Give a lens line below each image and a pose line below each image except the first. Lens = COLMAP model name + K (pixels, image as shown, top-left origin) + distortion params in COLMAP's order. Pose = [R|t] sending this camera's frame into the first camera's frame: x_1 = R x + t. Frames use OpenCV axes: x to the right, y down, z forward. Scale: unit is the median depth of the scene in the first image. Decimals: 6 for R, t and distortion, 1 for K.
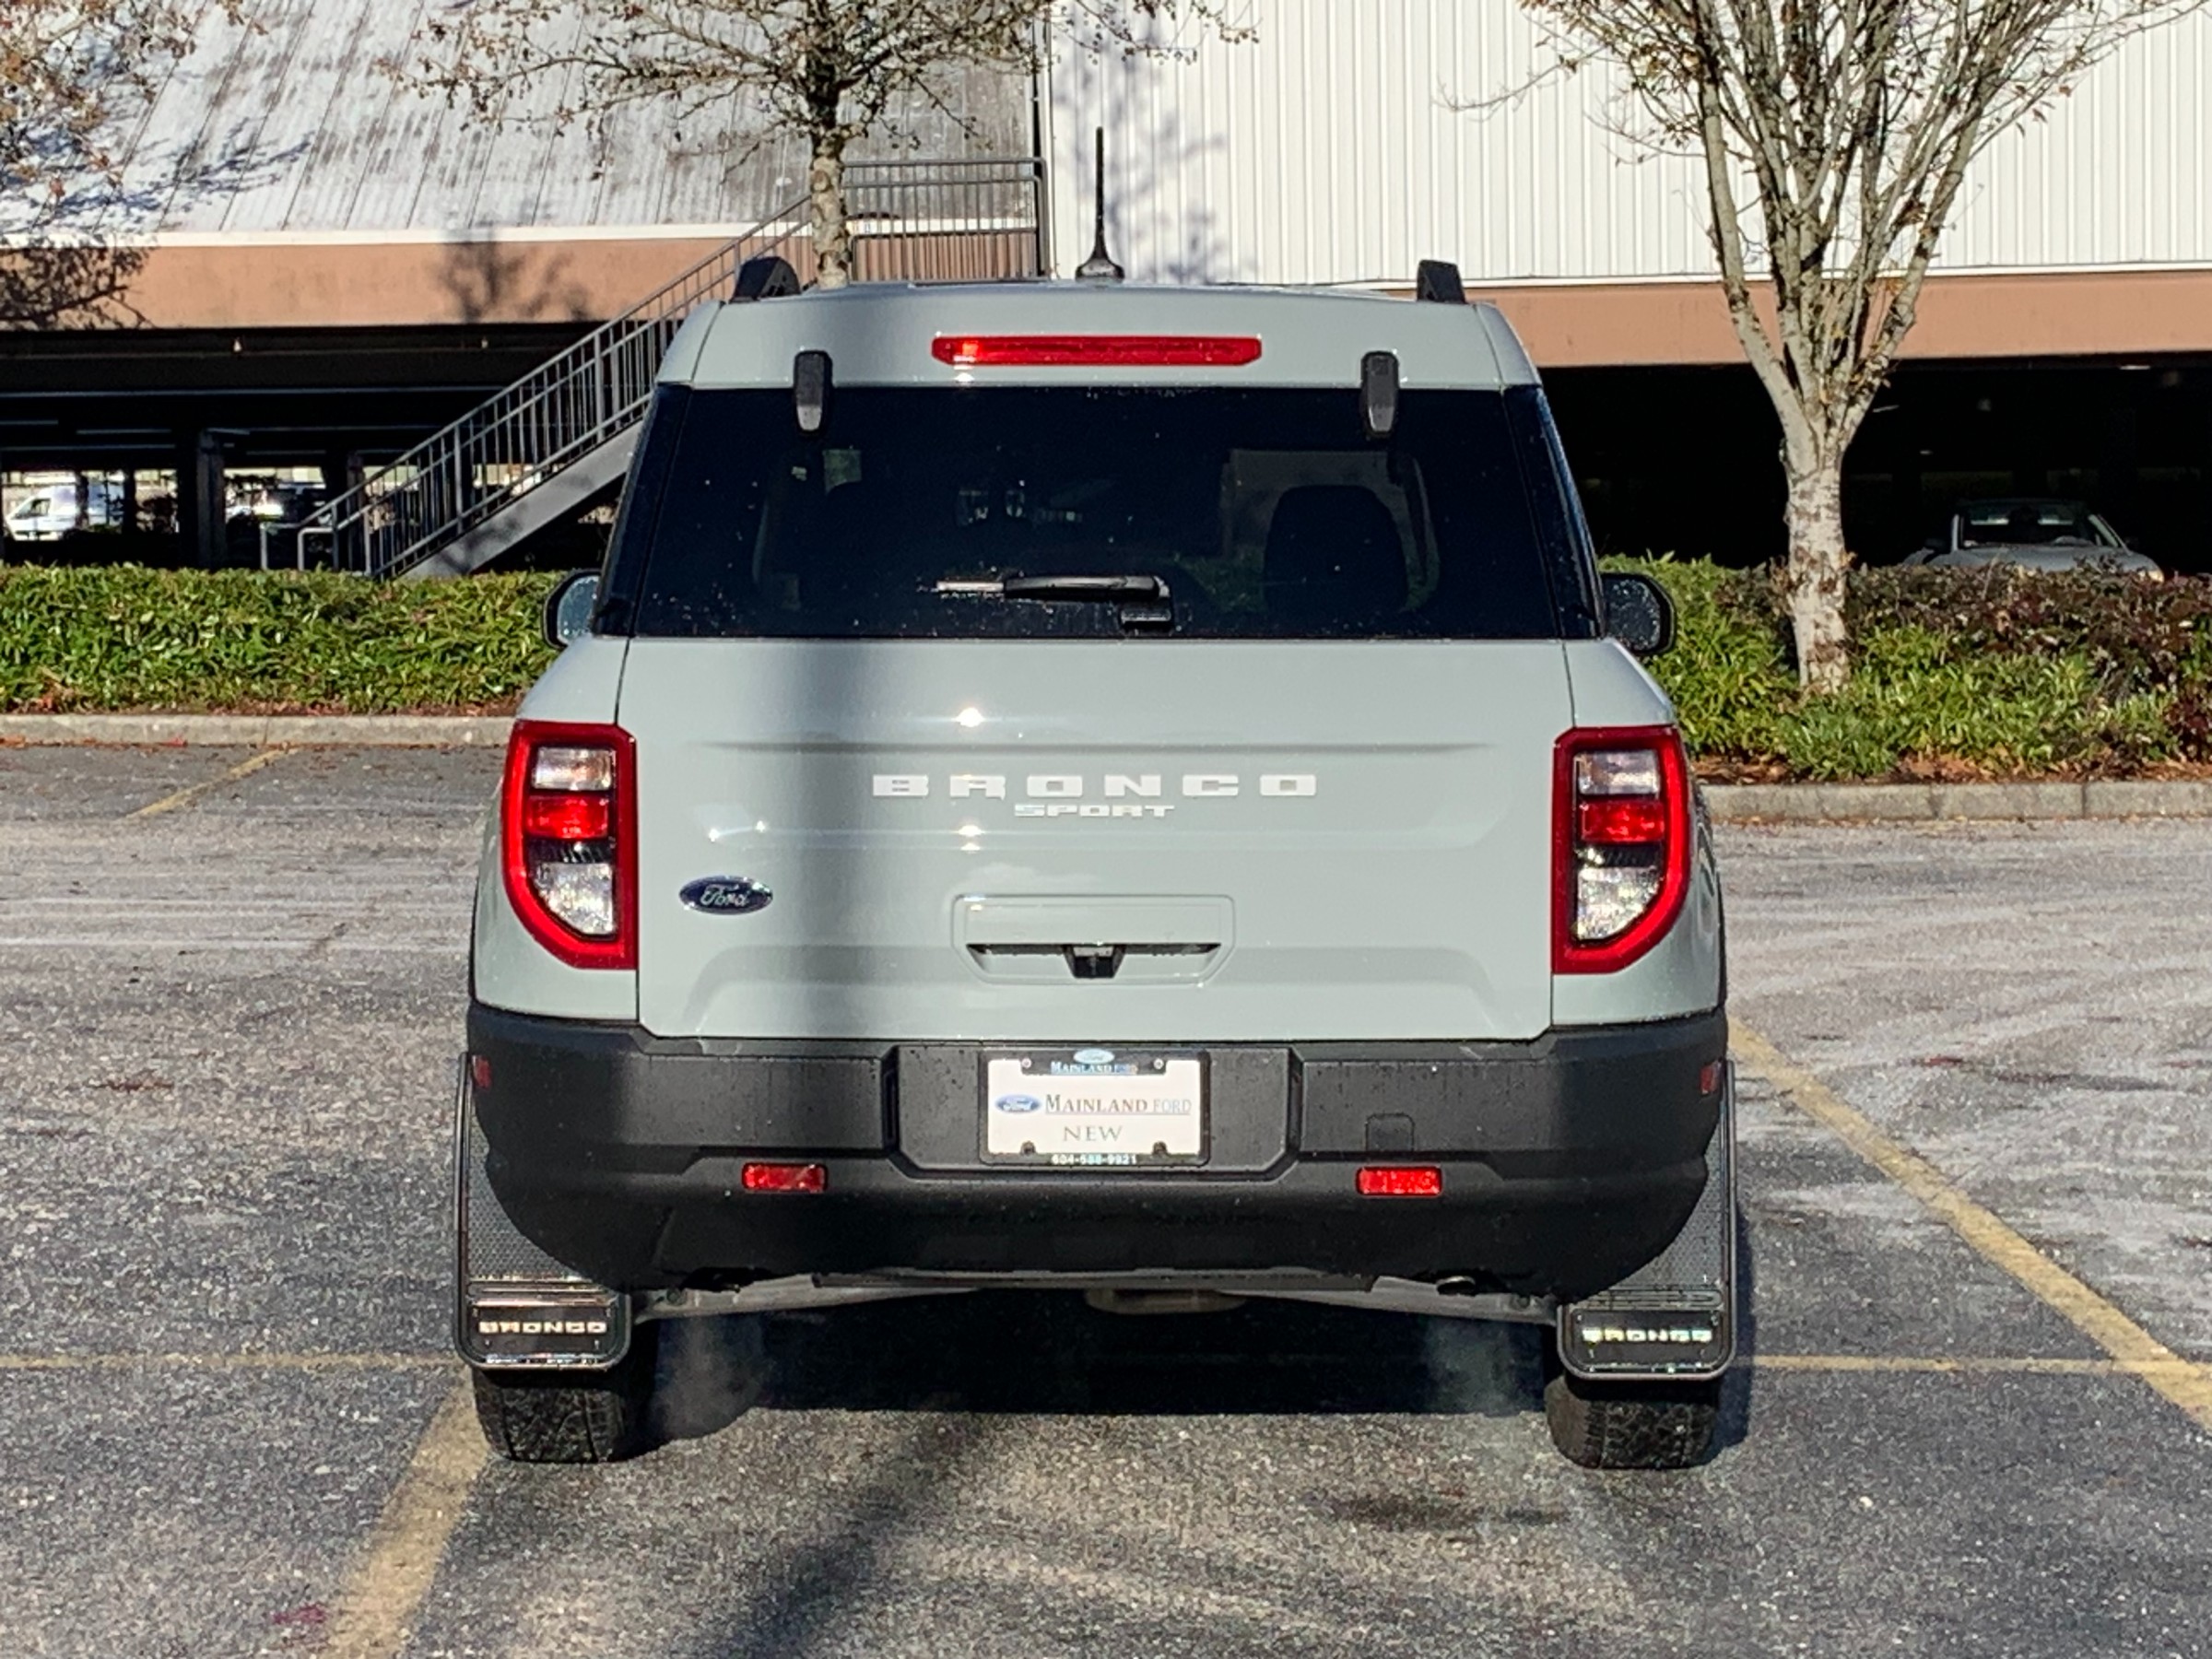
lens RADIAL K [[5359.6, 0, 1110.0], [0, 5359.6, 835.3], [0, 0, 1]] dist [0.131742, 0.000000]
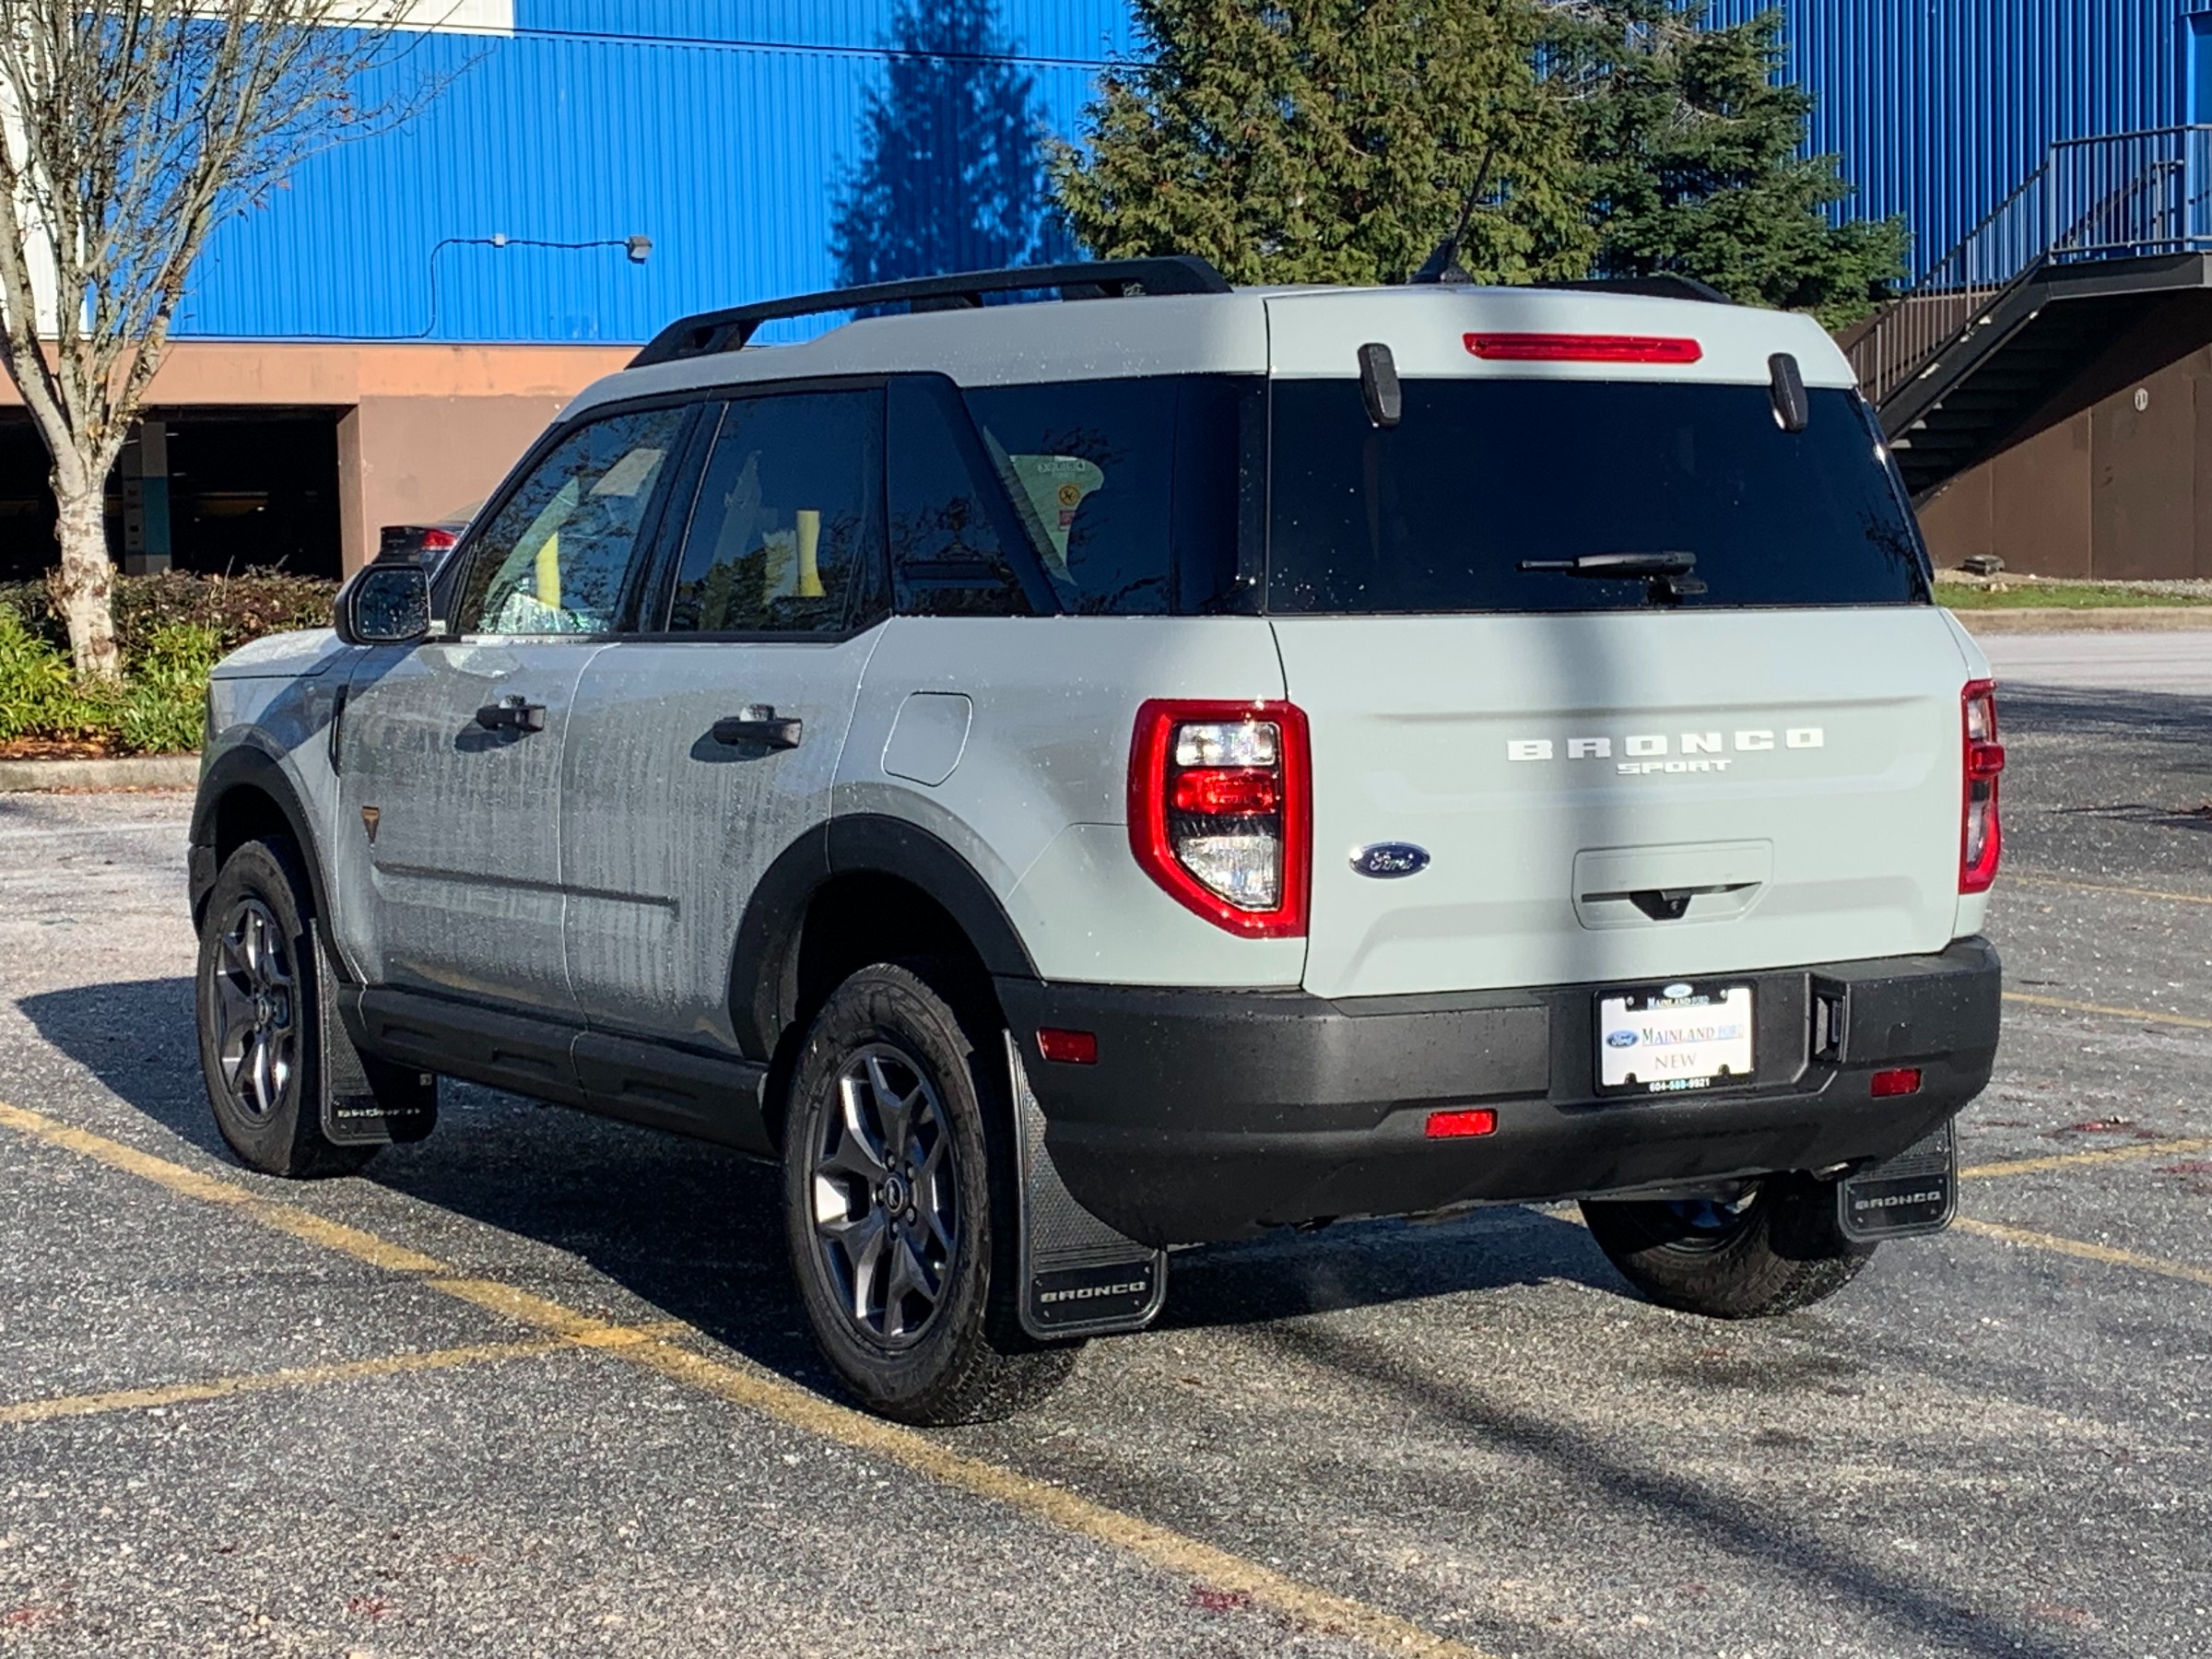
lens RADIAL K [[4161.9, 0, 1100.6], [0, 4161.9, 832.3], [0, 0, 1]] dist [-0.030631, 0.000000]
pose [[0.844339, -0.043664, 0.534028, -0.542907], [0.038163, 0.999044, 0.021347, -0.013482], [-0.534449, 0.002356, 0.845198, 0.337102]]
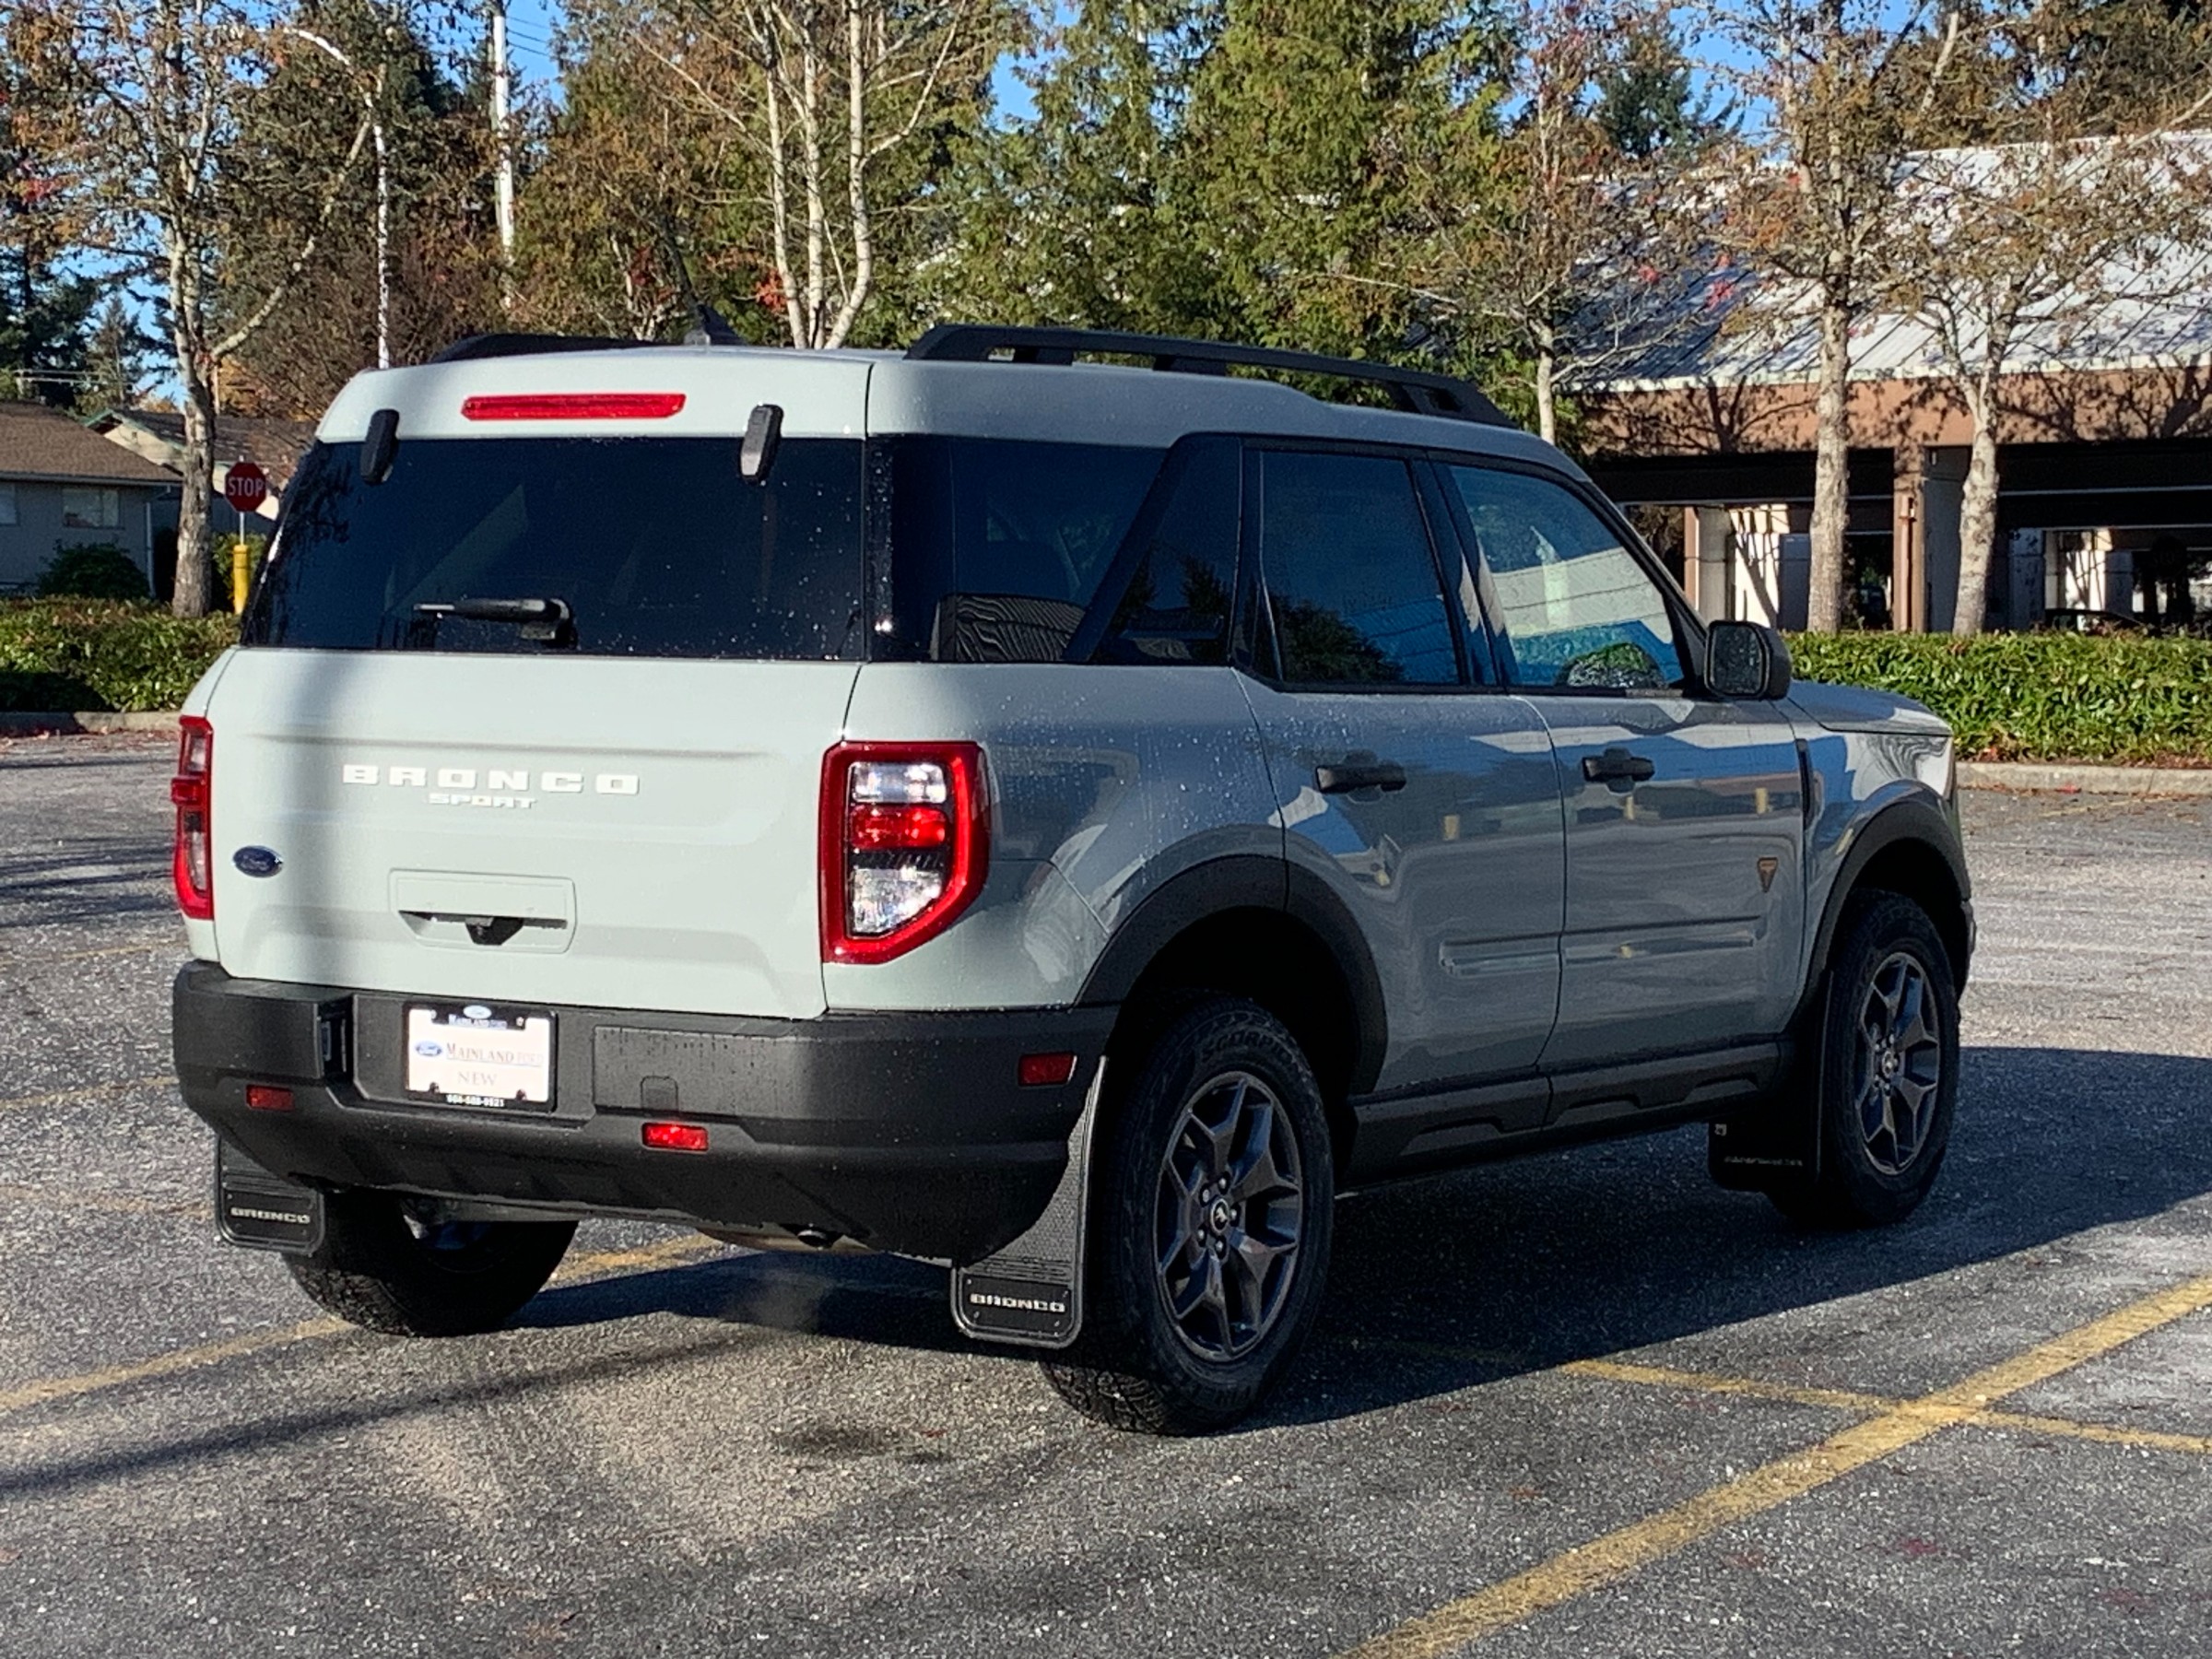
lens RADIAL K [[4601.9, 0, 1101.9], [0, 4601.9, 826.3], [0, 0, 1]] dist [0.155522, 0.000000]
pose [[0.840847, 0.034884, -0.540148, 0.635159], [-0.041223, 0.999150, 0.000357, -0.004790], [0.539701, 0.021966, 0.841570, 0.225713]]
